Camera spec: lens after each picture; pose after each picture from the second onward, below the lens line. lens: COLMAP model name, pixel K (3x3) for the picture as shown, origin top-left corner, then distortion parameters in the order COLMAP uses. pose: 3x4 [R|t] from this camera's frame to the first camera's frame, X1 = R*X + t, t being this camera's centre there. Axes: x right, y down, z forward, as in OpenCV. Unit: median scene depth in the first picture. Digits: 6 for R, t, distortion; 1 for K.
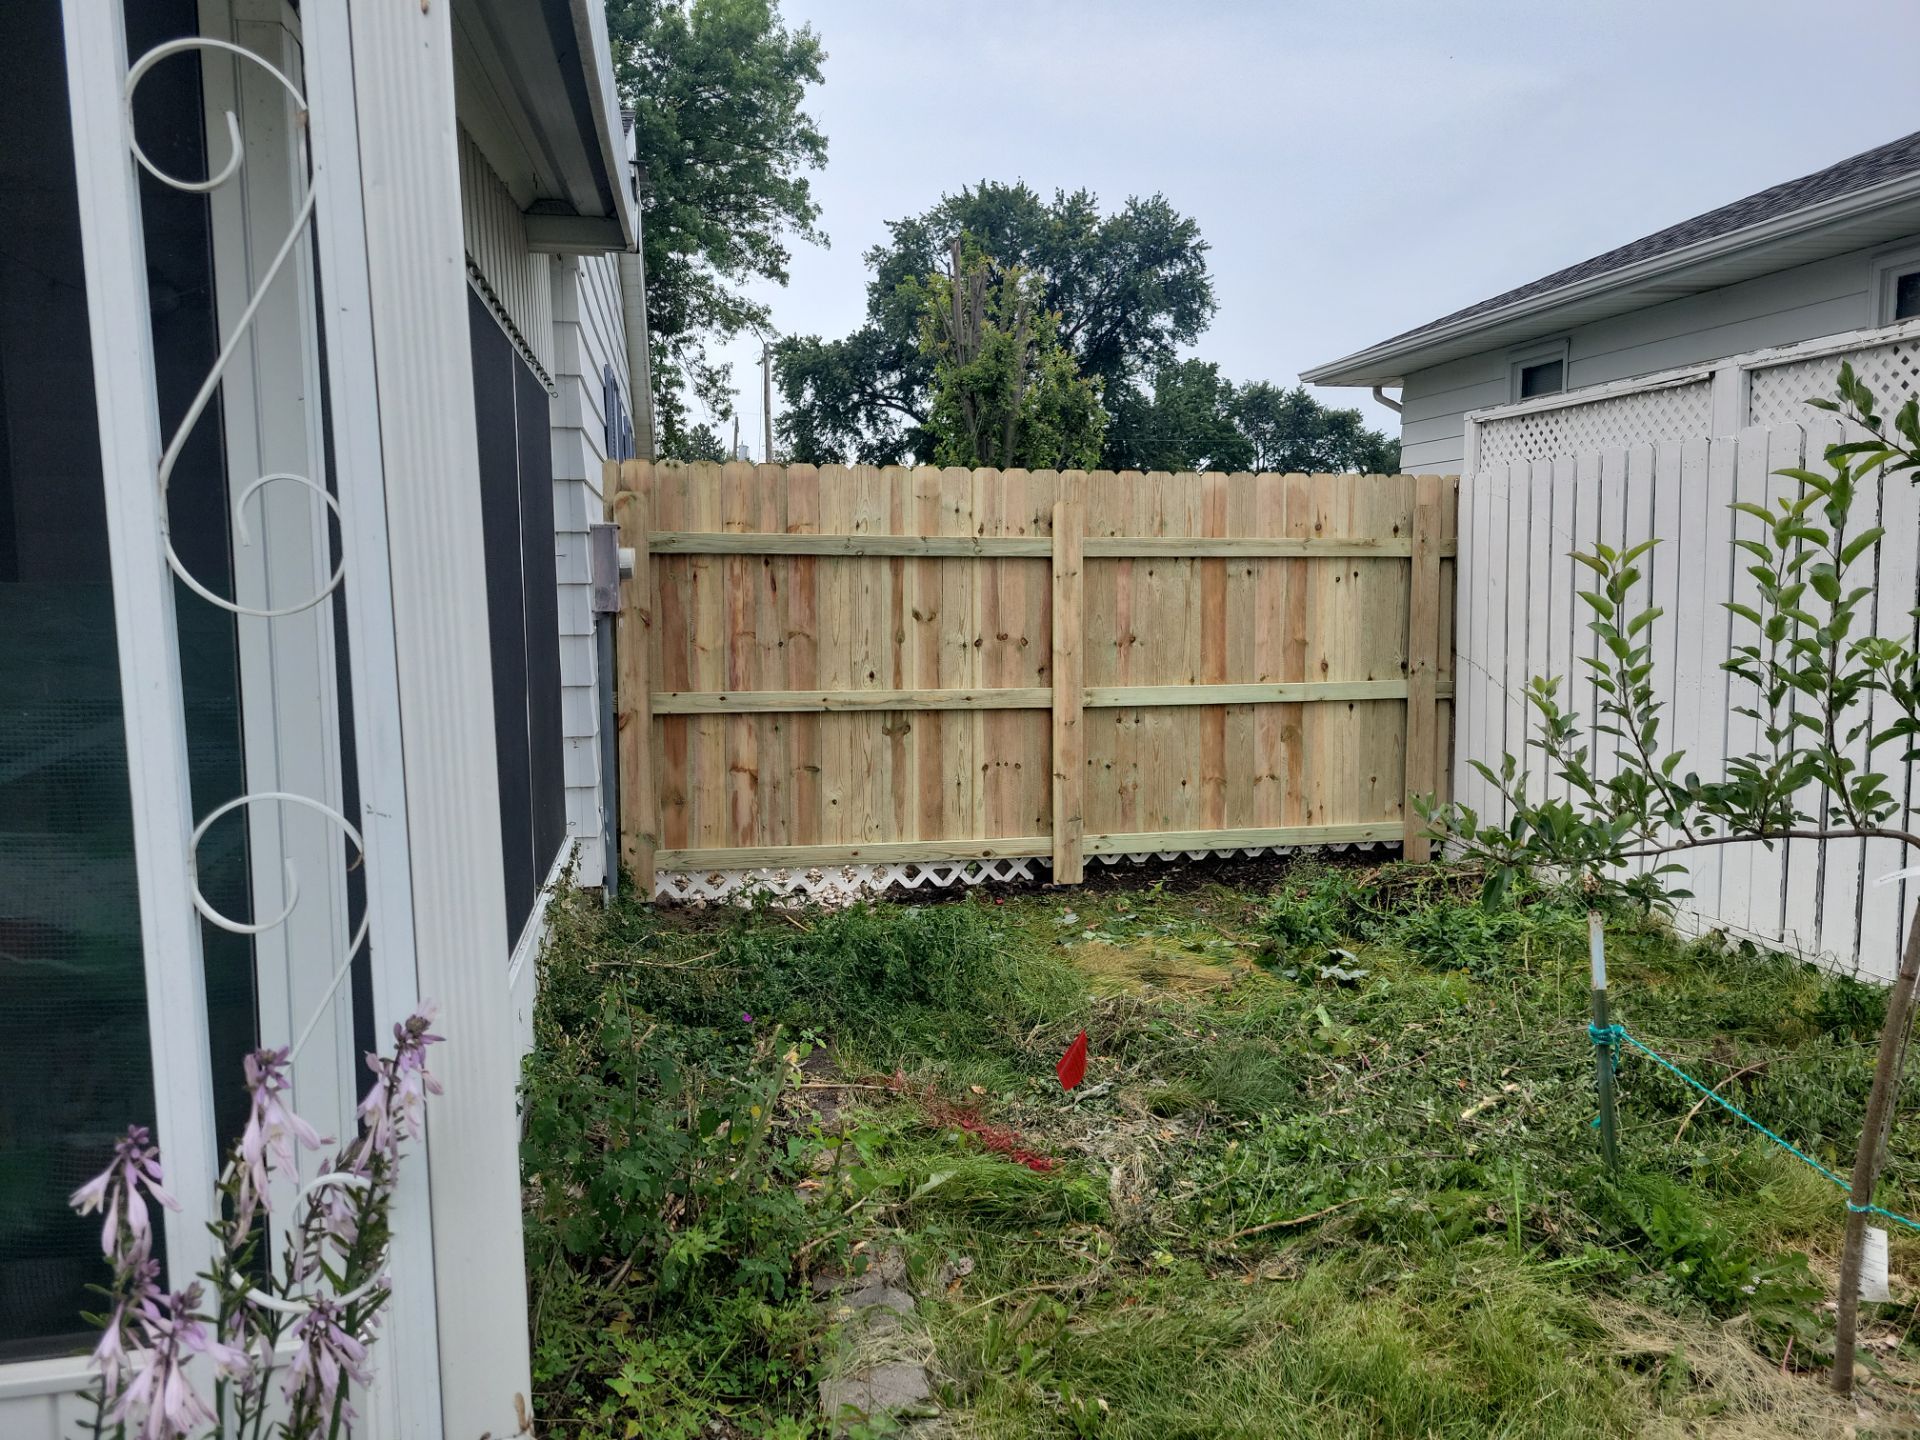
lens RADIAL K [[1468.0, 0, 962.5], [0, 1468.0, 706.8], [0, 0, 1]] dist [0.074871, -0.001002]
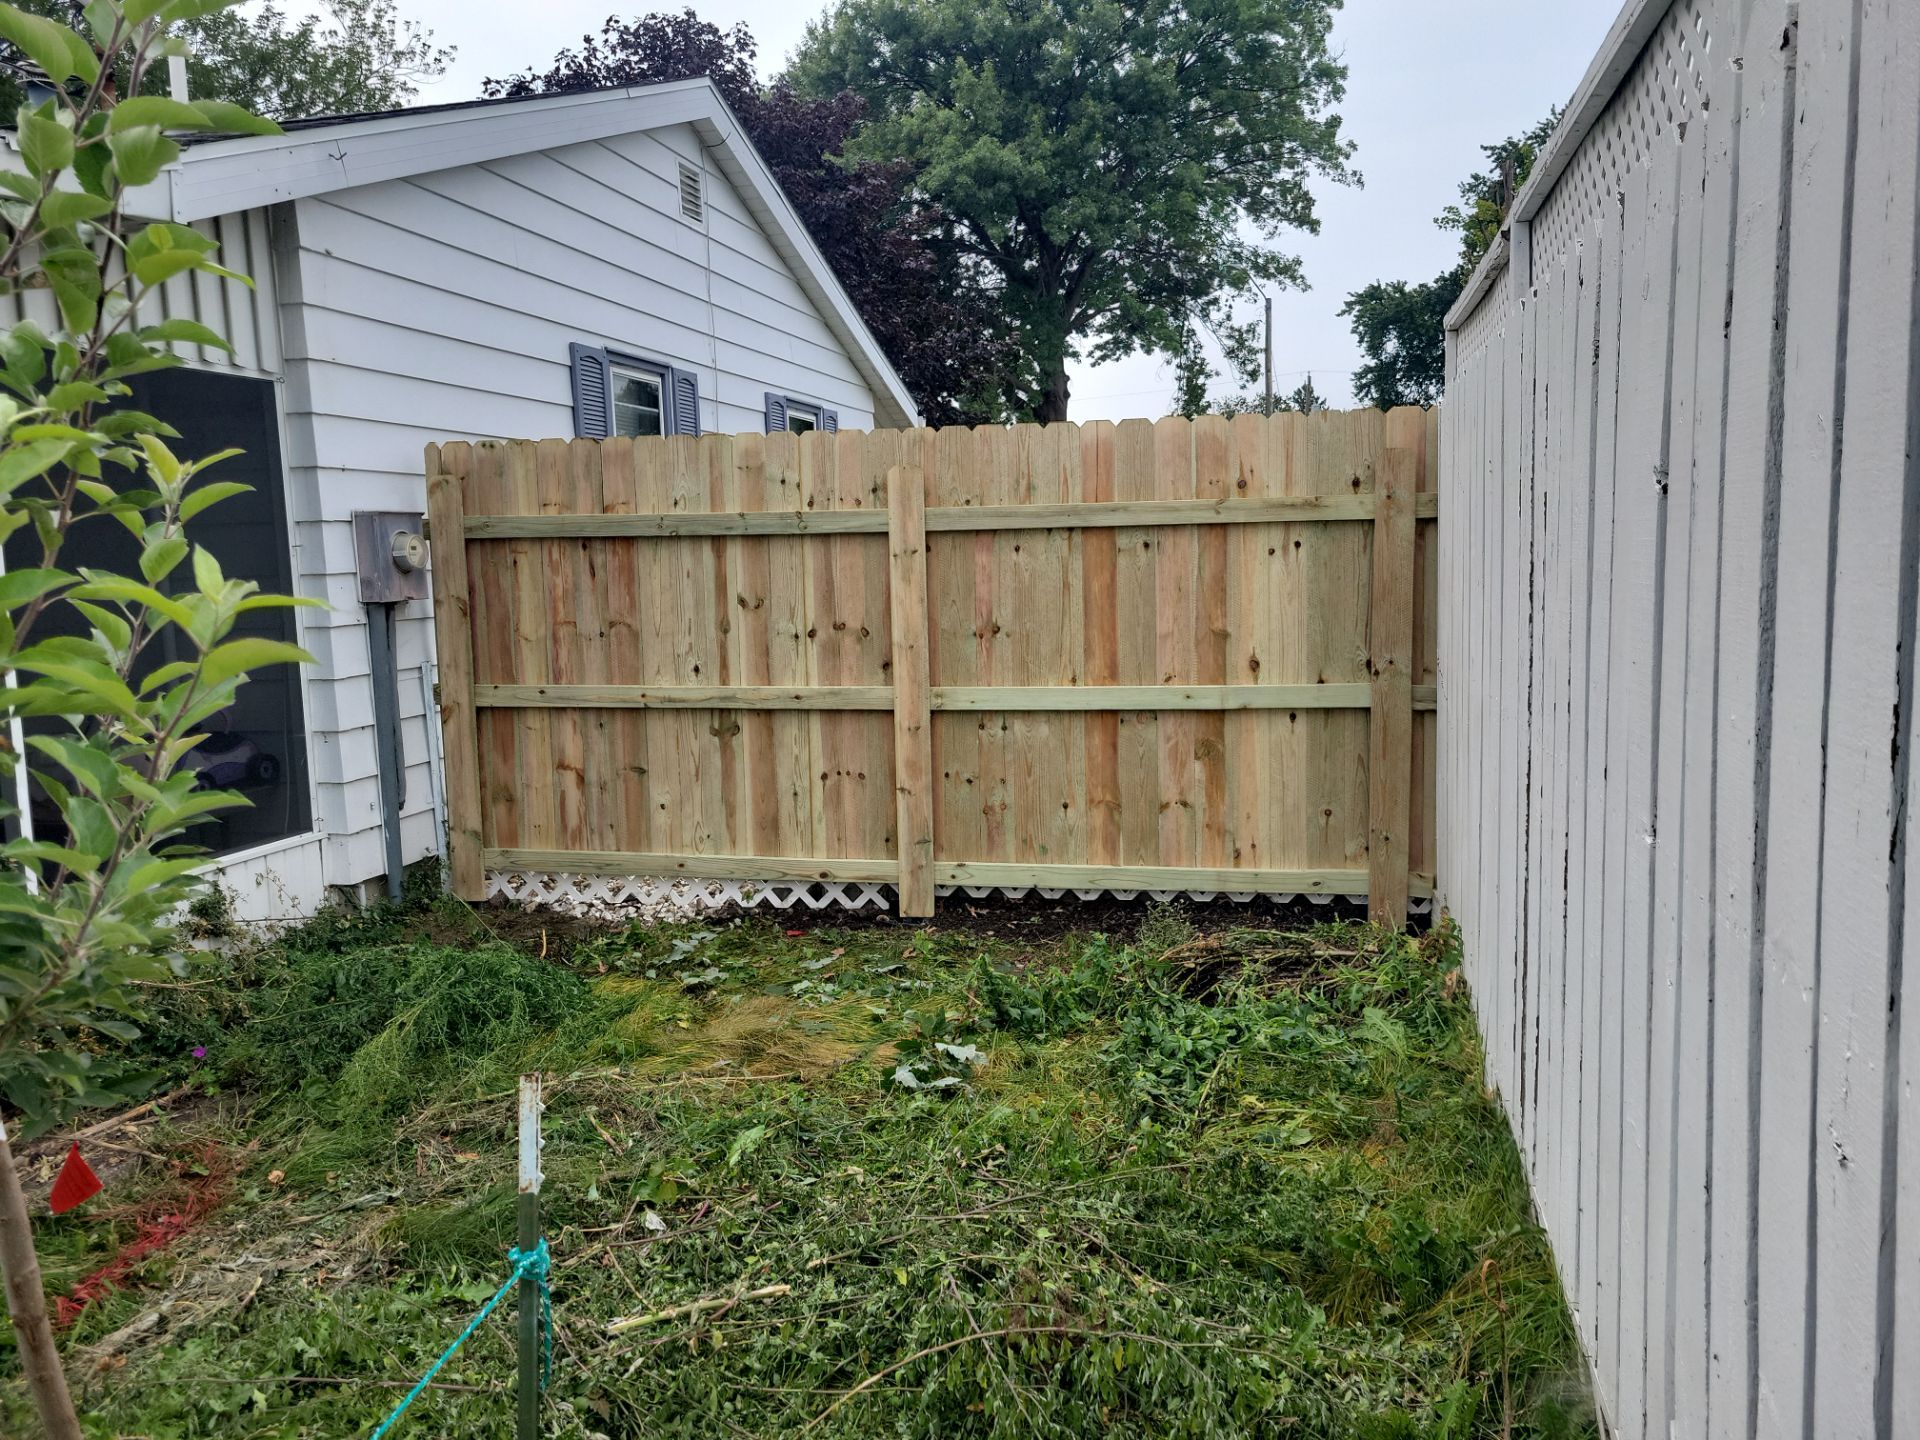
lens RADIAL K [[1451.0, 0, 949.2], [0, 1451.0, 713.0], [0, 0, 1]] dist [0.076071, -0.056139]
pose [[0.903618, 0.028654, -0.427380, 0.441920], [-0.016356, 0.999340, 0.032421, -0.024959], [0.428027, -0.022306, 0.903491, 0.249923]]
